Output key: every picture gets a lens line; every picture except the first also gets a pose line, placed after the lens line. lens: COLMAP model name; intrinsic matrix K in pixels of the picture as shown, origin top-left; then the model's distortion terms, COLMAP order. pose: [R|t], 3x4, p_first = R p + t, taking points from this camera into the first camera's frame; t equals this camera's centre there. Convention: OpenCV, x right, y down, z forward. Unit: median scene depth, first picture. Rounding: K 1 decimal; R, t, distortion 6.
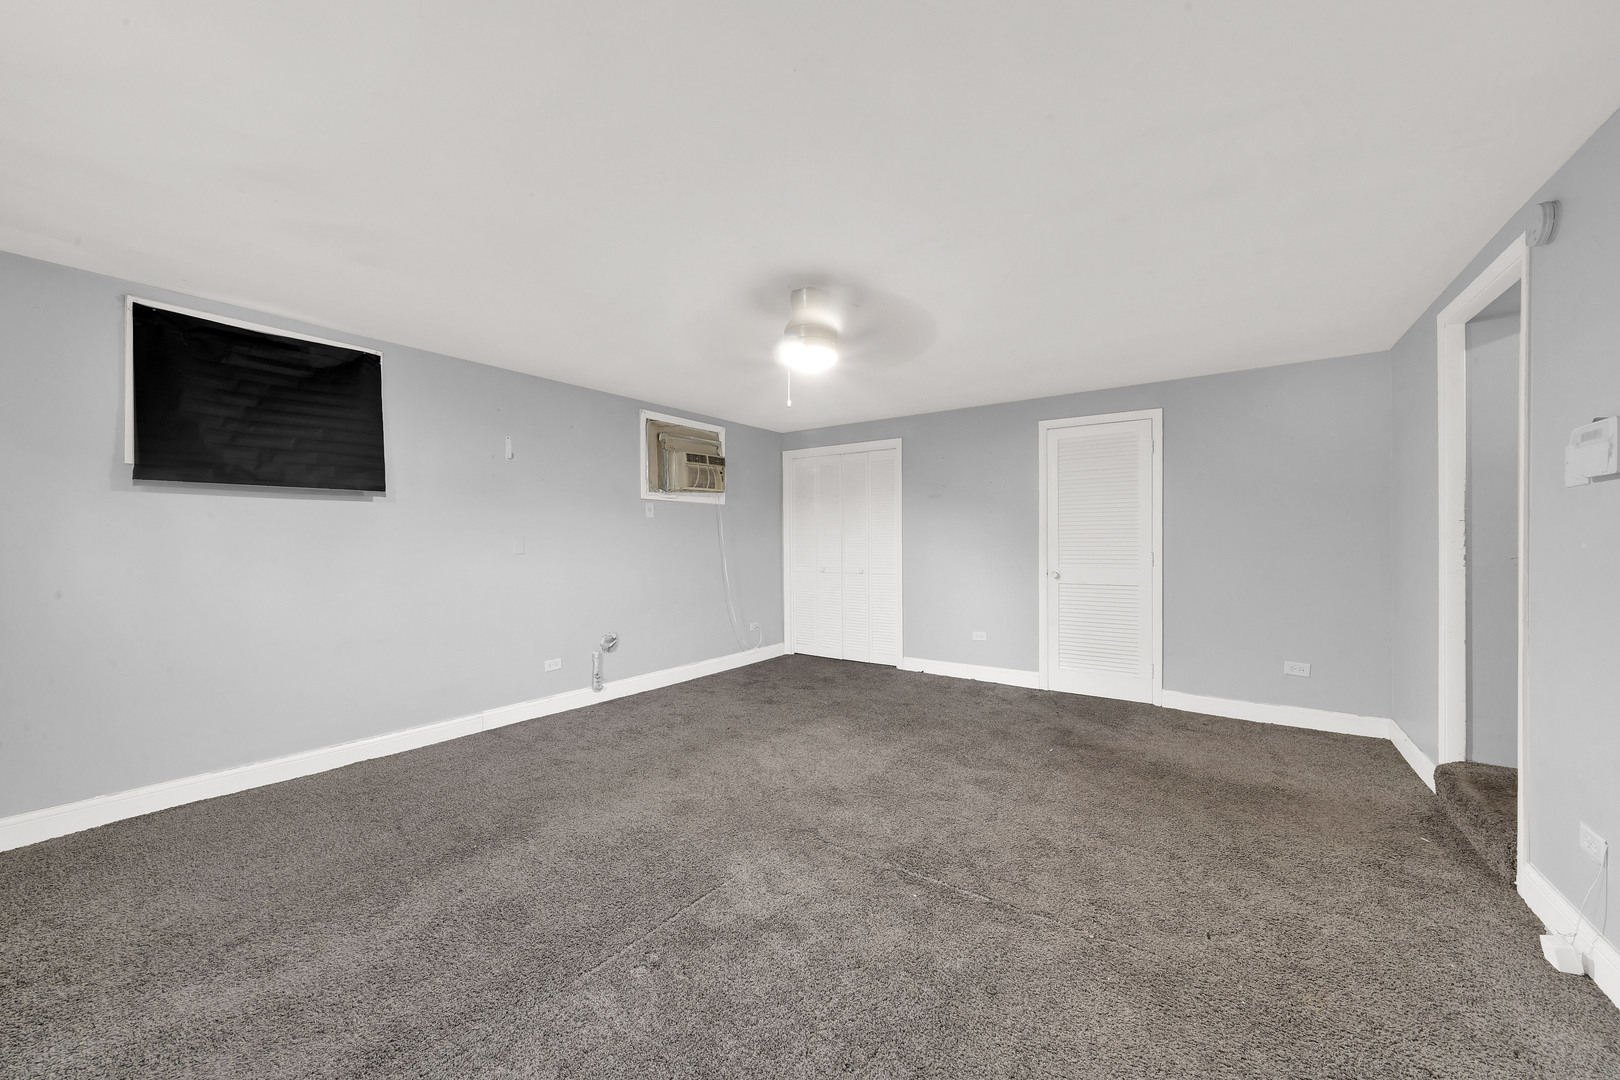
lens RADIAL K [[595.4, 0, 813.4], [0, 595.4, 547.0], [0, 0, 1]] dist [-0.001039, -0.000021]
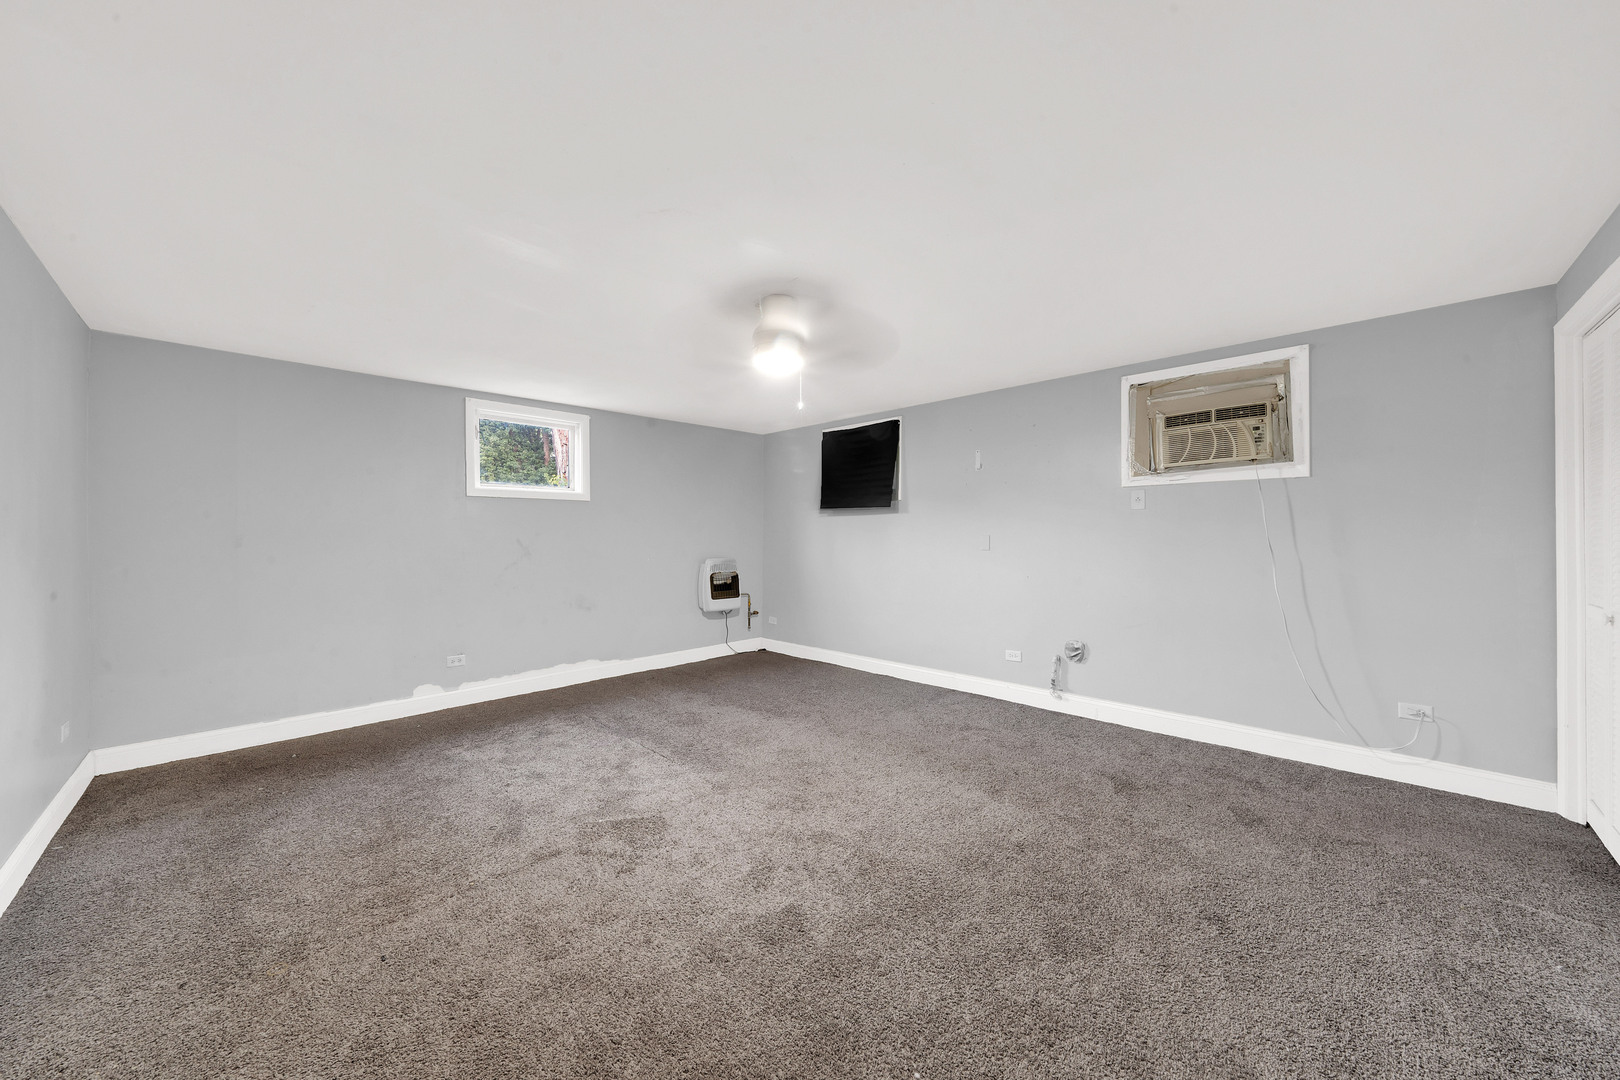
lens RADIAL K [[585.8, 0, 810.0], [0, 585.8, 540.0], [0, 0, 1]] dist [-0.001242, -0.000096]
pose [[-0.162757, 0.005831, -0.986649, 0.613024], [-0.009750, 0.999924, 0.007518, -0.011521], [0.986618, 0.010844, -0.162688, 0.763462]]
